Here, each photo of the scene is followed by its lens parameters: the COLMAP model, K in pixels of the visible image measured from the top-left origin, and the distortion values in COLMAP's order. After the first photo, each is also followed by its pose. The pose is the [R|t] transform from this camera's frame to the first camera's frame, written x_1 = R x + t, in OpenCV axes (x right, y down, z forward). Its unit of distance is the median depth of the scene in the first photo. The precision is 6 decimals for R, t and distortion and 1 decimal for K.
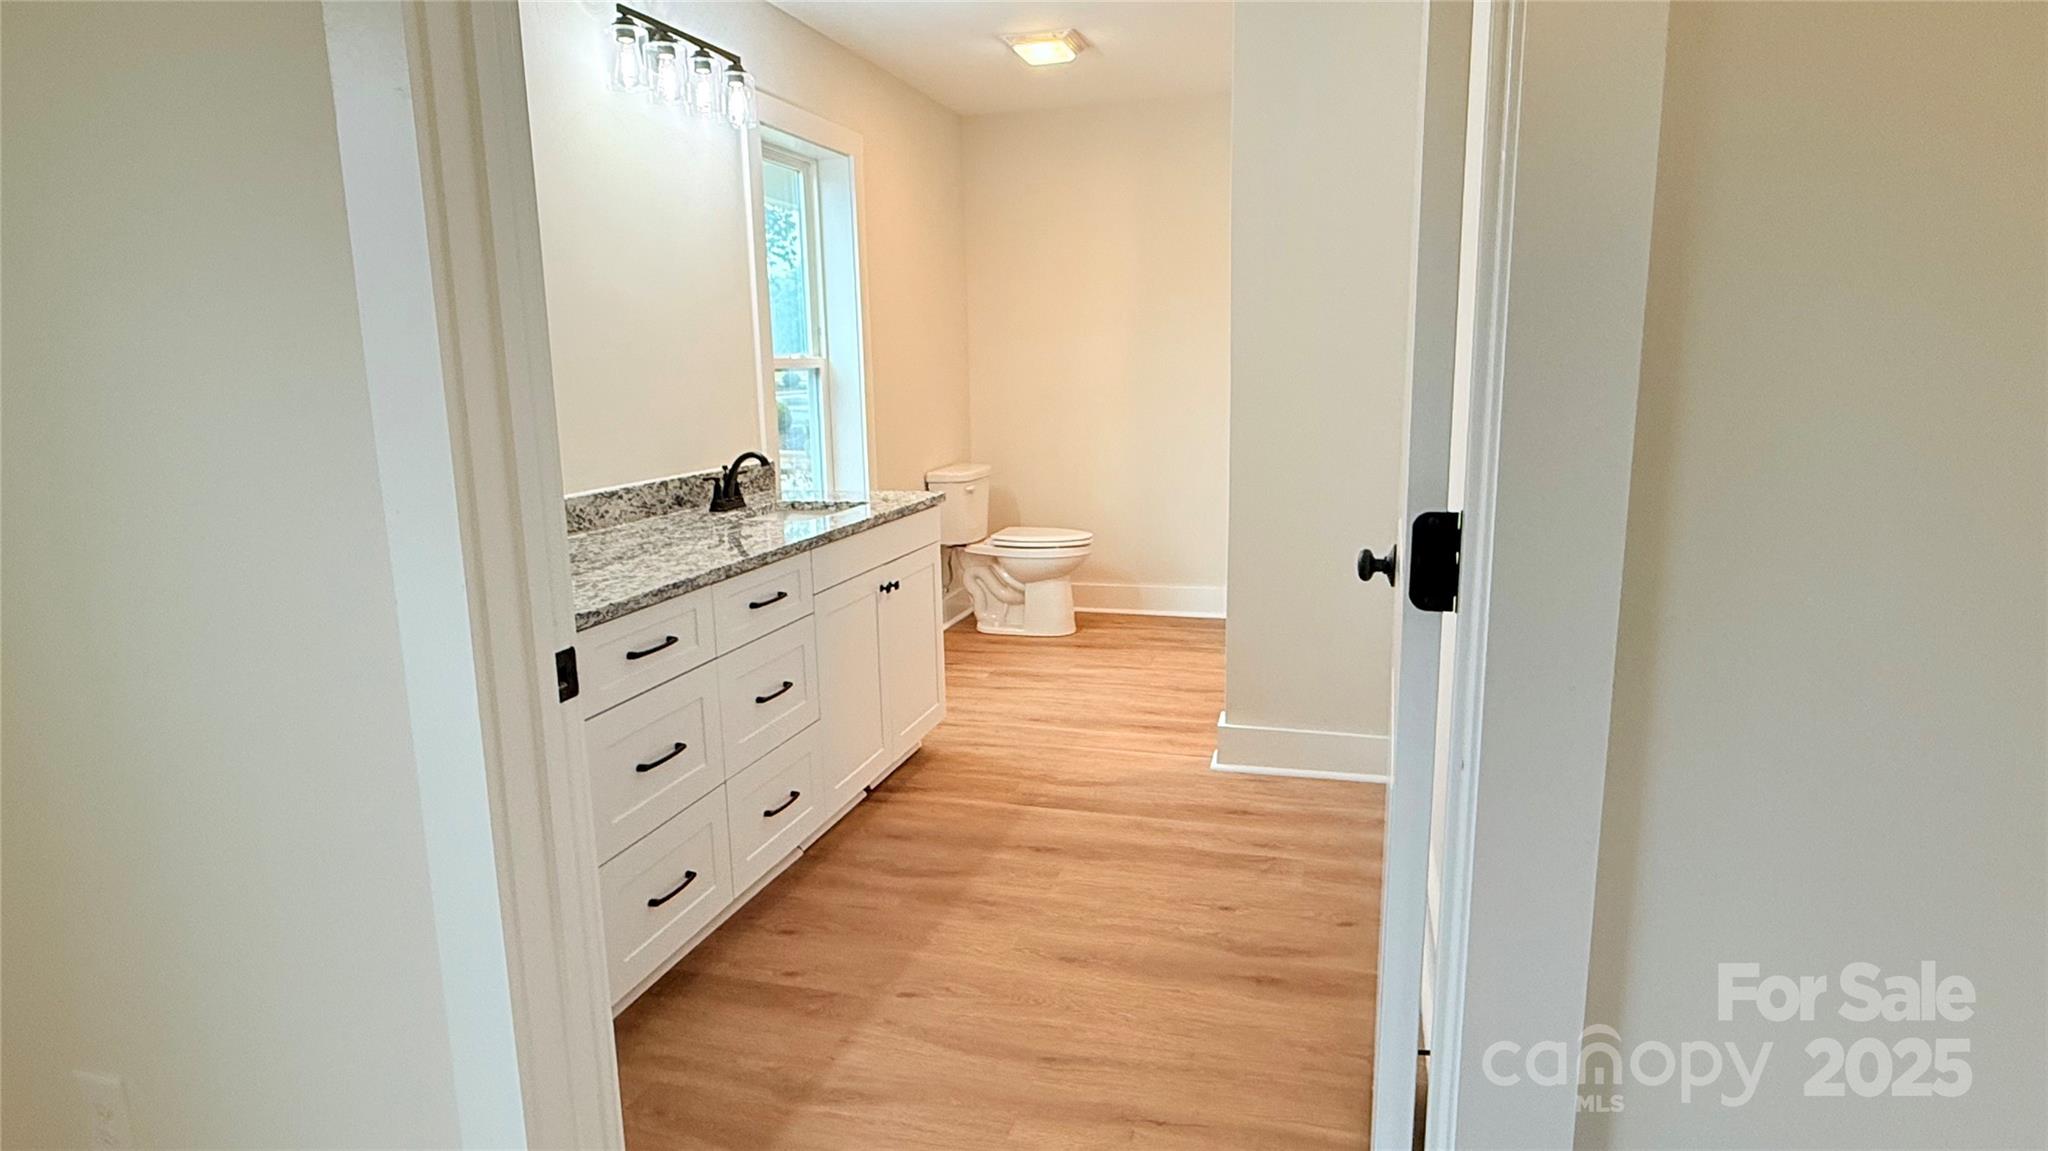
lens RADIAL K [[1153.9, 0, 1024.0], [0, 1153.9, 575.5], [0, 0, 1]] dist [0.004644, 0.001445]
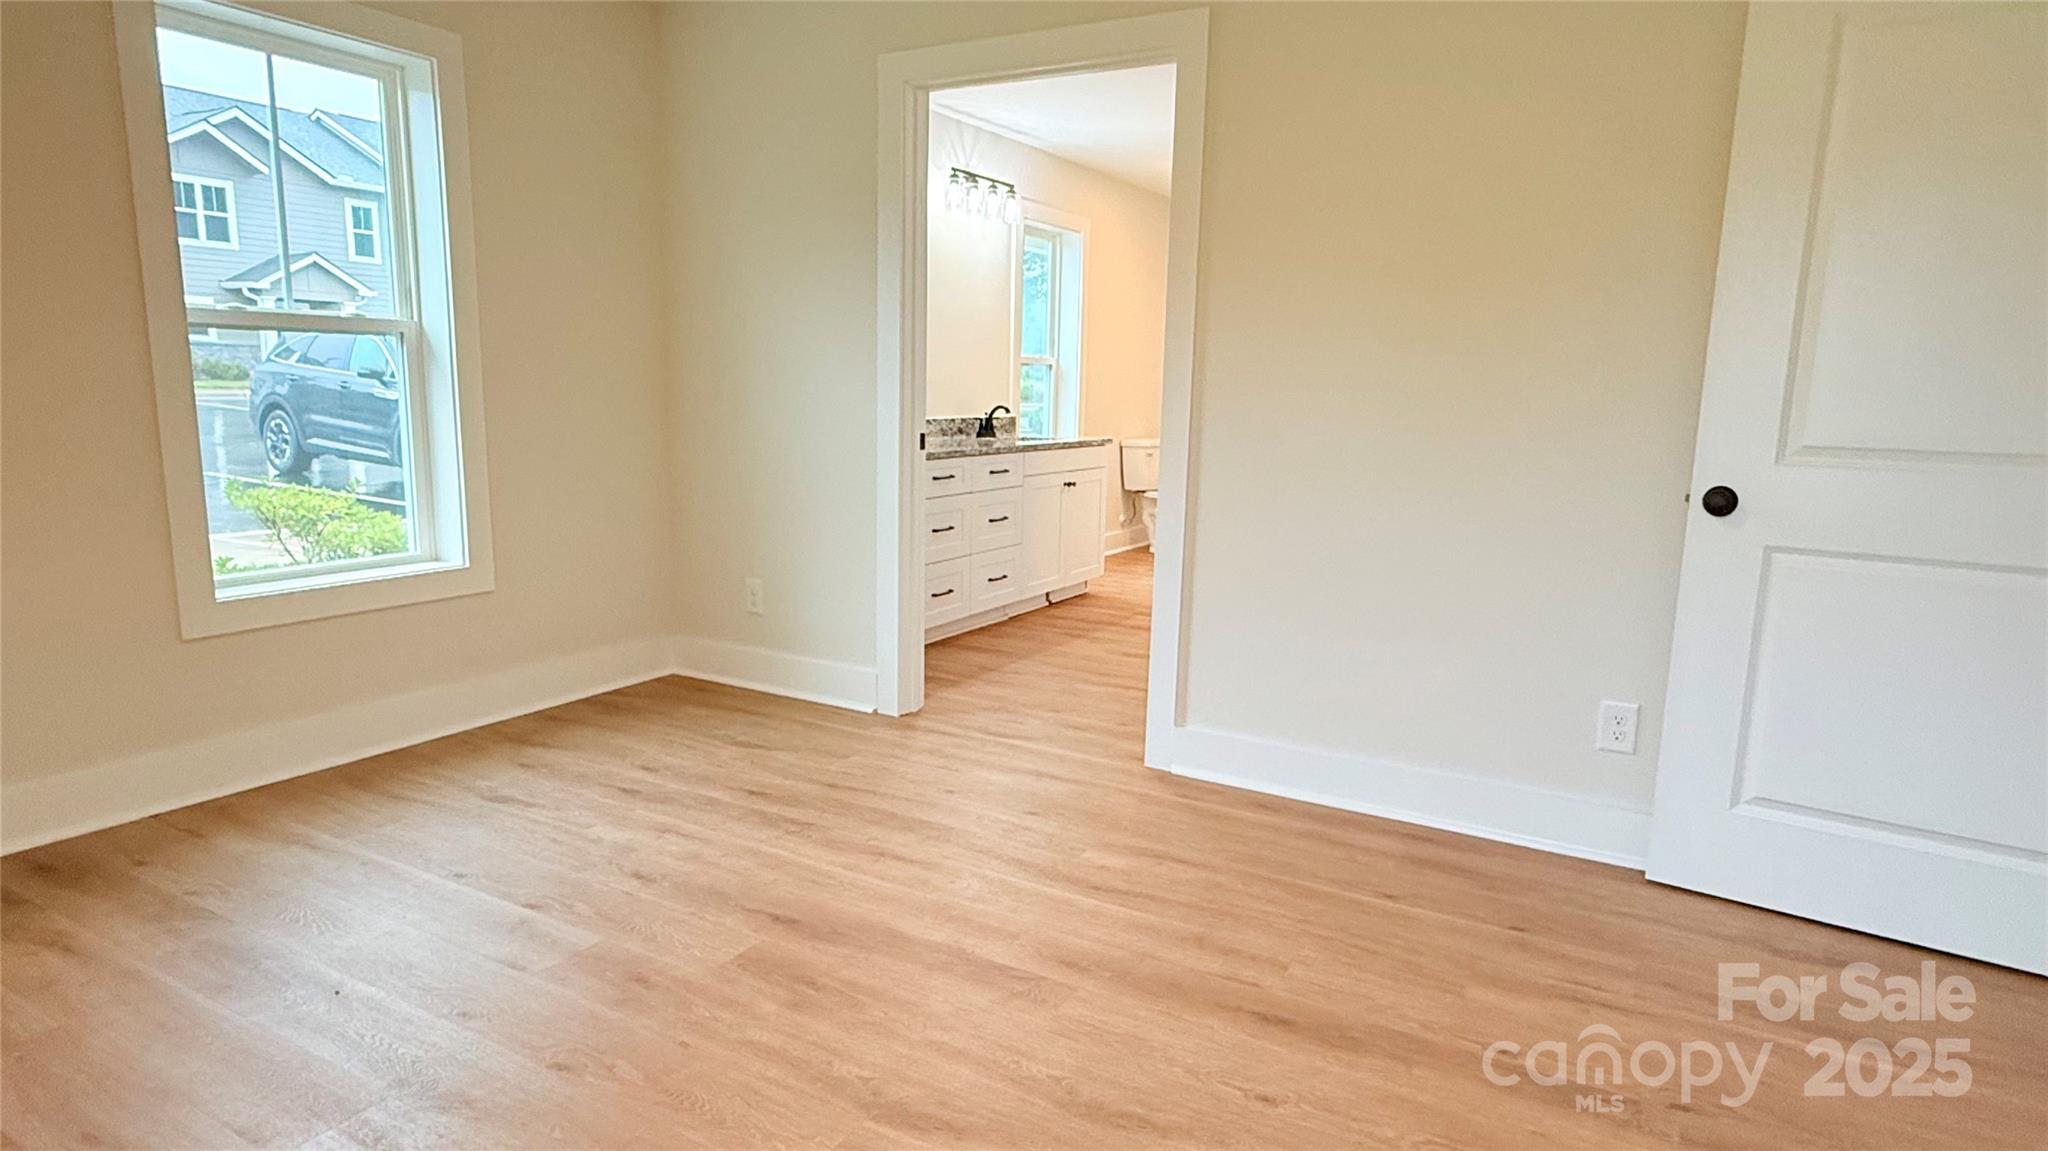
lens RADIAL K [[1153.9, 0, 1024.0], [0, 1153.9, 575.5], [0, 0, 1]] dist [0.004644, 0.001445]
pose [[0.970886, 0.079294, -0.226036, 0.223860], [-0.083350, 0.996485, -0.008439, 0.167946], [0.224572, 0.027033, 0.974083, -0.729318]]
